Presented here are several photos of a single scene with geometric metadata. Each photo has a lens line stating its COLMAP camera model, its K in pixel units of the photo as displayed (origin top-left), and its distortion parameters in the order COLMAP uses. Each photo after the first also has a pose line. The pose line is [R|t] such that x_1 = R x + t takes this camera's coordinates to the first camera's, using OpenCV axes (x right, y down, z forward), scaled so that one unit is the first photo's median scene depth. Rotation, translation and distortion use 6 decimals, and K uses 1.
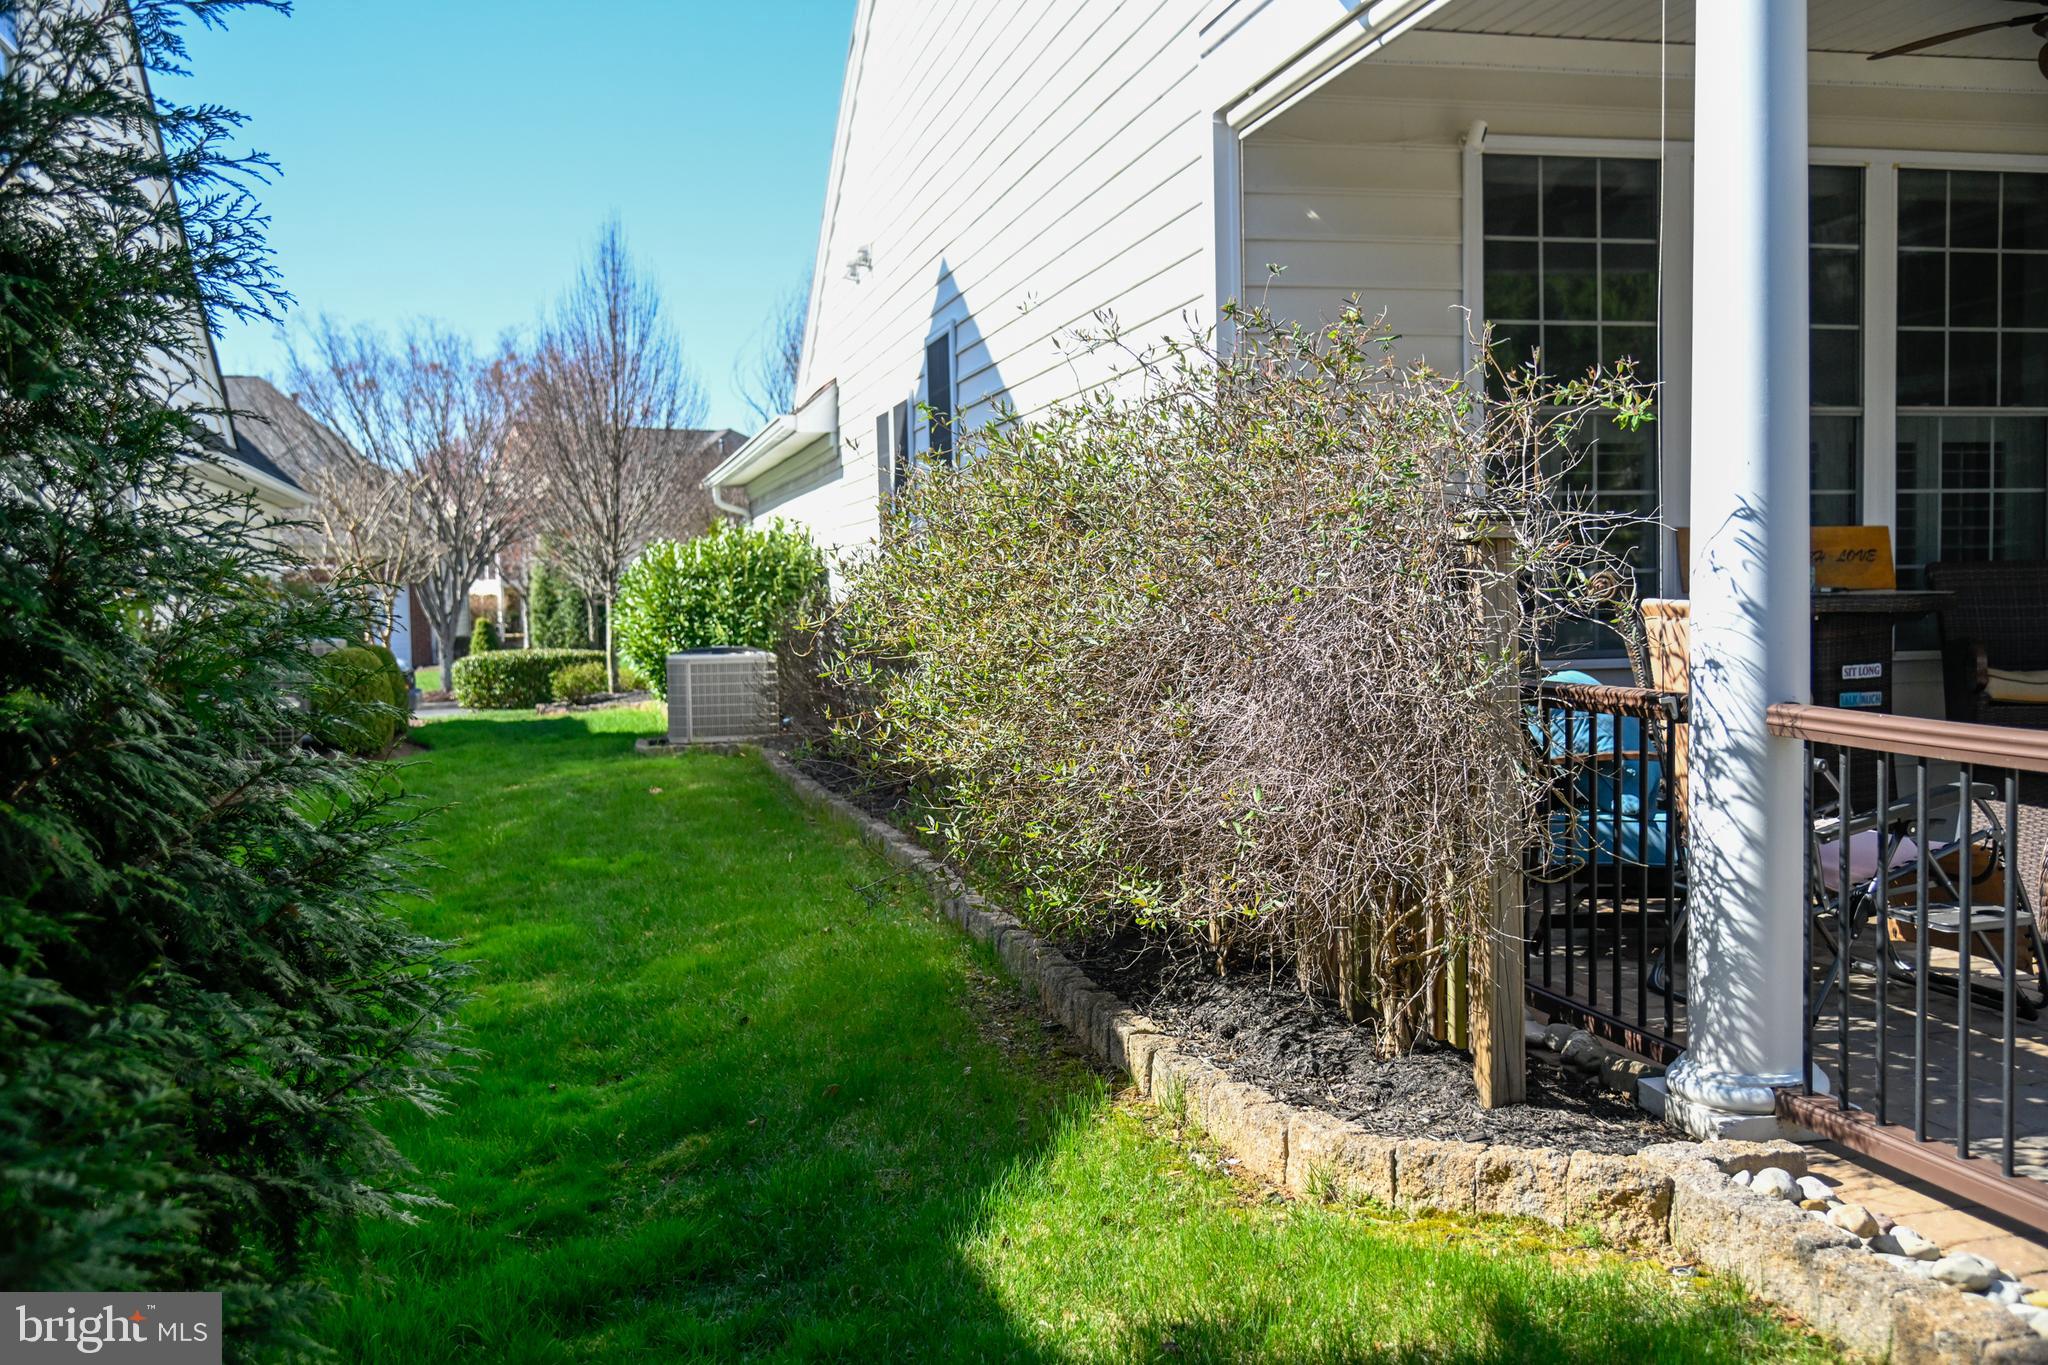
lens RADIAL K [[2124.7, 0, 1024.1], [0, 2124.7, 695.0], [0, 0, 1]] dist [0.003808, 0.000000]
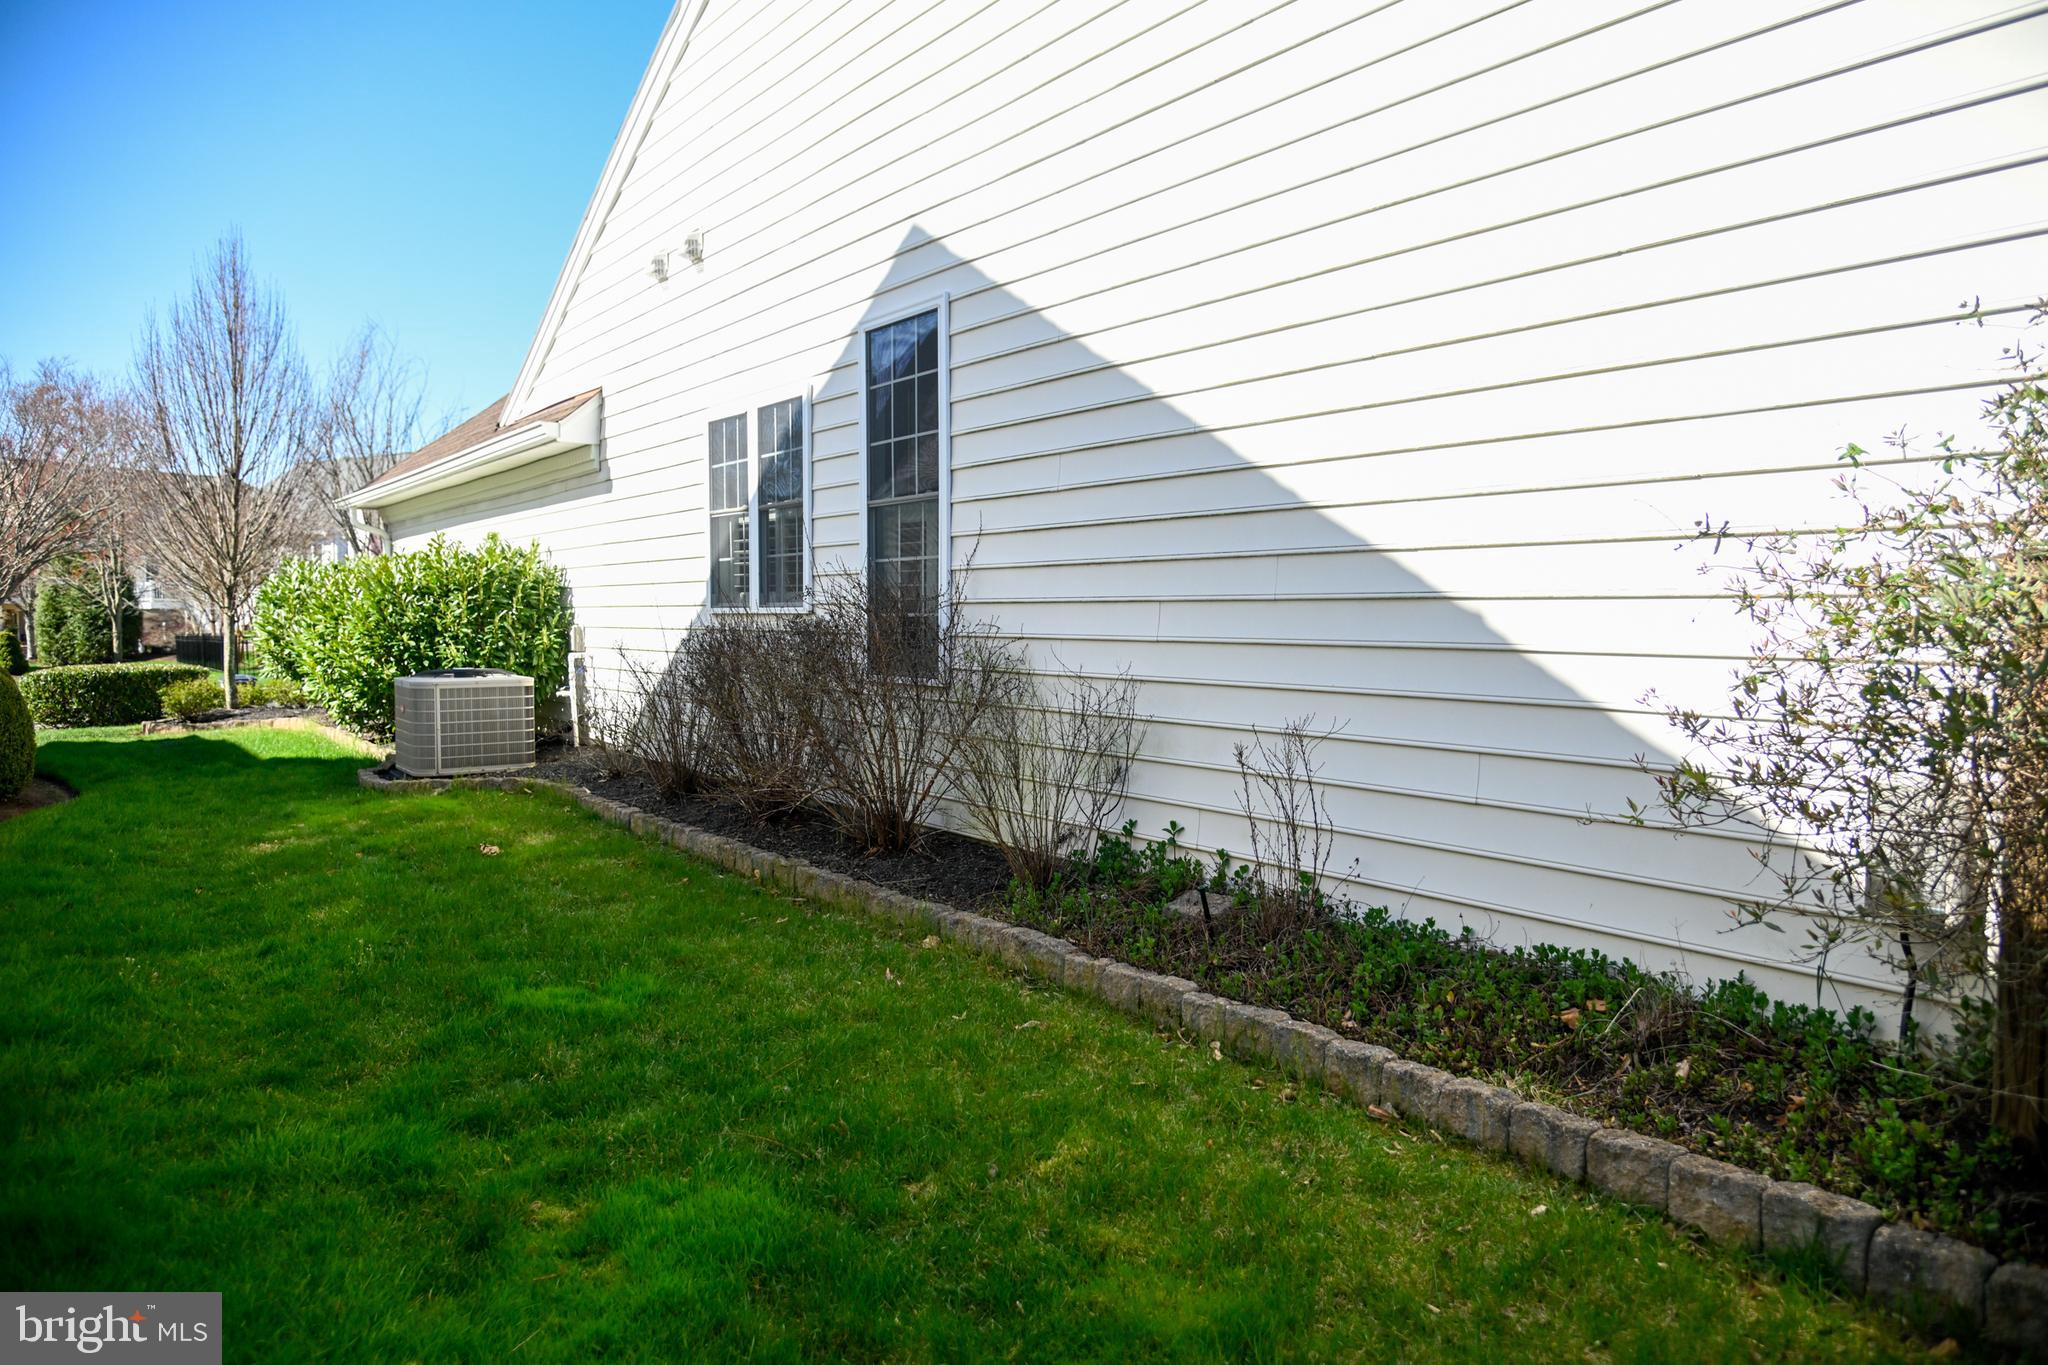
lens RADIAL K [[1374.1, 0, 1025.6], [0, 1374.1, 672.2], [0, 0, 1]] dist [0.003523, 0.001575]
pose [[0.910328, 0.004294, 0.413865, -0.162792], [0.001133, 0.999917, -0.012868, -0.013018], [-0.413886, 0.012183, 0.910247, 0.346412]]
